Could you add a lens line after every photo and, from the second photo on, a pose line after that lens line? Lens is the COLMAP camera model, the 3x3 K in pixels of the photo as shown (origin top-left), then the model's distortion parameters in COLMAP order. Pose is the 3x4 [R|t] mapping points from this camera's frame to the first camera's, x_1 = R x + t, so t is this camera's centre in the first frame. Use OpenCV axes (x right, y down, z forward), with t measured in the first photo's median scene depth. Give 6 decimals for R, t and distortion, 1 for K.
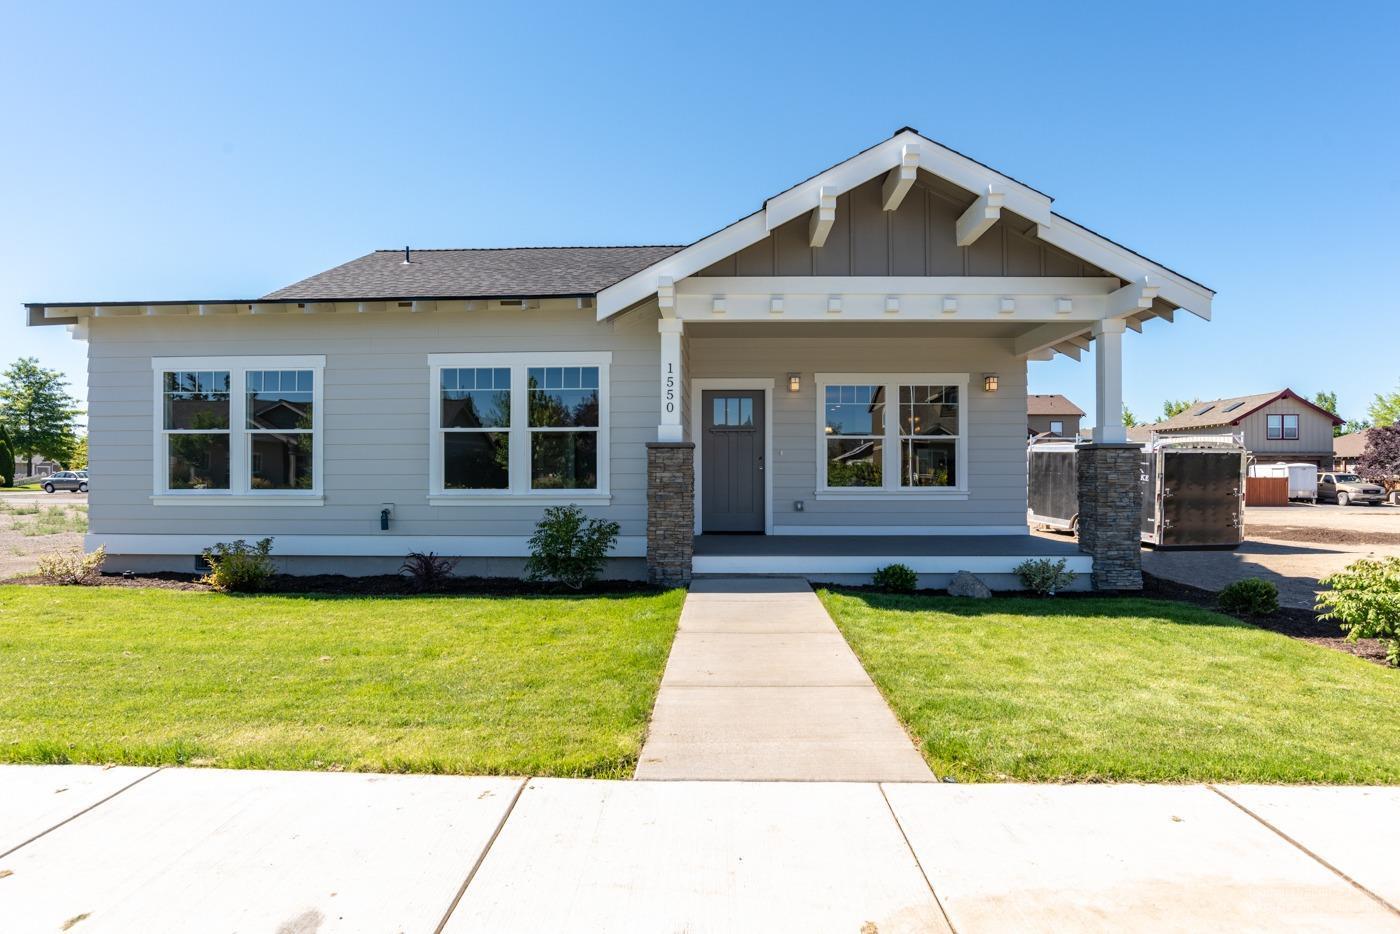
lens RADIAL K [[719.4, 0, 694.2], [0, 719.4, 466.6], [0, 0, 1]] dist [-0.039253, -0.000069]
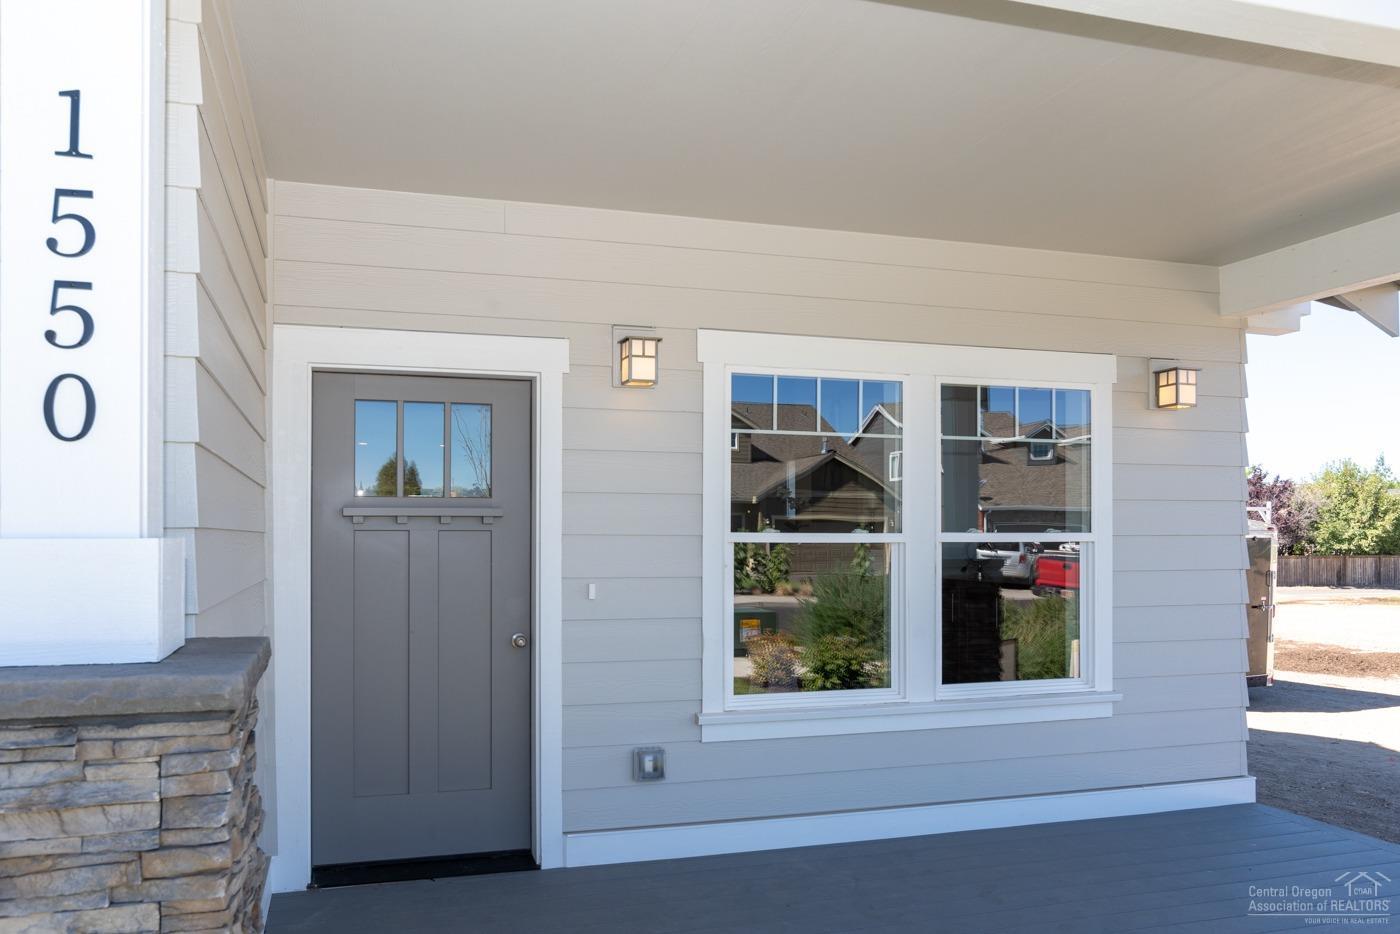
lens RADIAL K [[1133.3, 0, 700.1], [0, 1133.3, 533.2], [0, 0, 1]] dist [-0.003109, -0.001768]
pose [[0.942405, 0.001102, 0.334471, 0.006695], [0.000505, 0.999989, -0.004716, -0.048862], [-0.334472, 0.004614, 0.942394, 0.646141]]
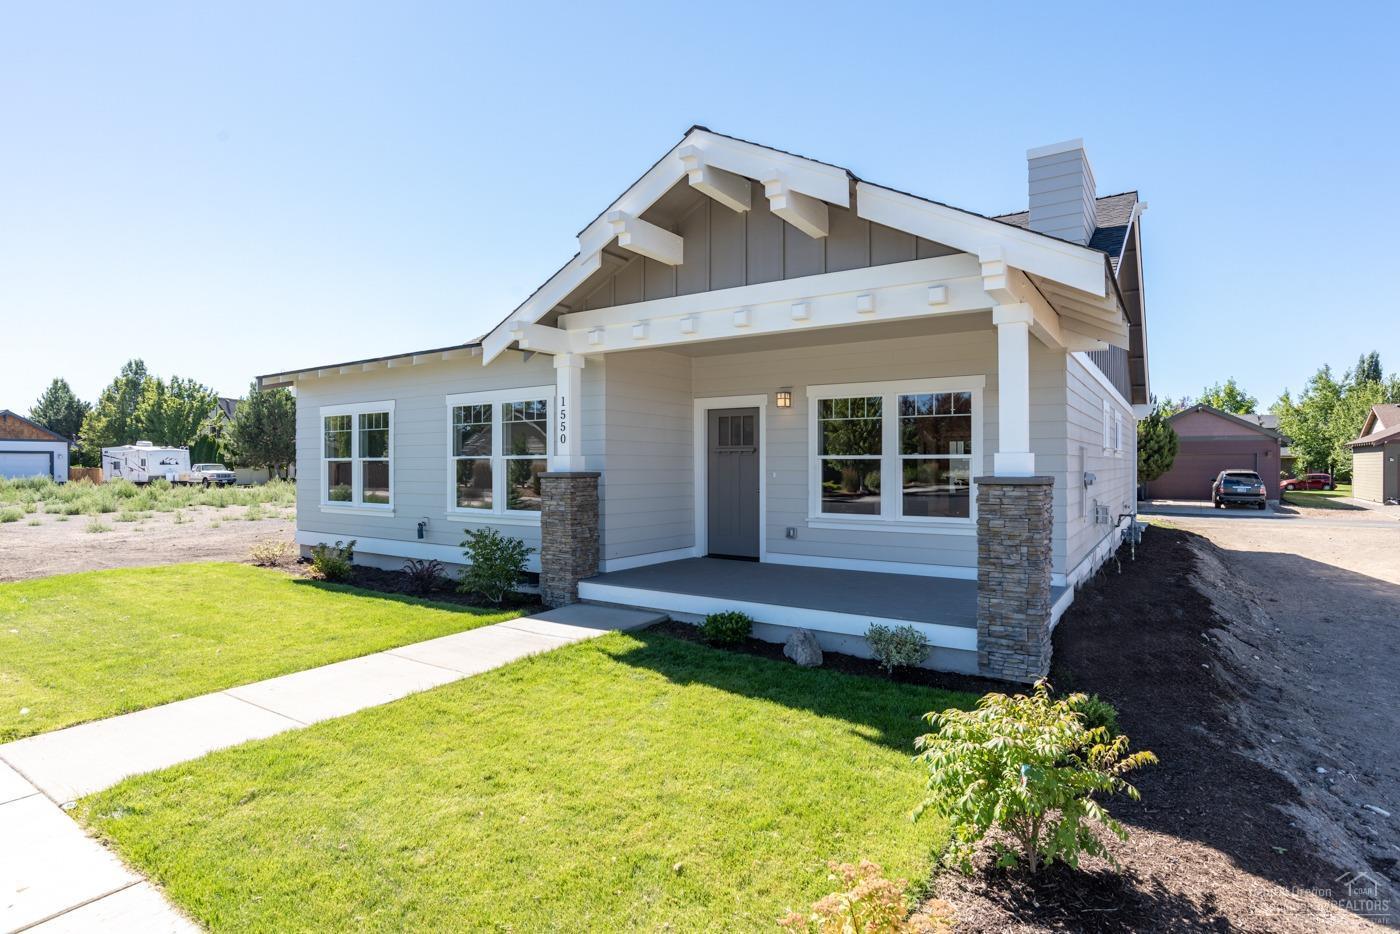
lens RADIAL K [[719.4, 0, 694.2], [0, 719.4, 466.6], [0, 0, 1]] dist [-0.039253, -0.000069]
pose [[0.849304, 0.000865, -0.527904, 0.627614], [0.005016, 0.999940, 0.009708, -0.046548], [0.527881, -0.010893, 0.849248, 0.189256]]
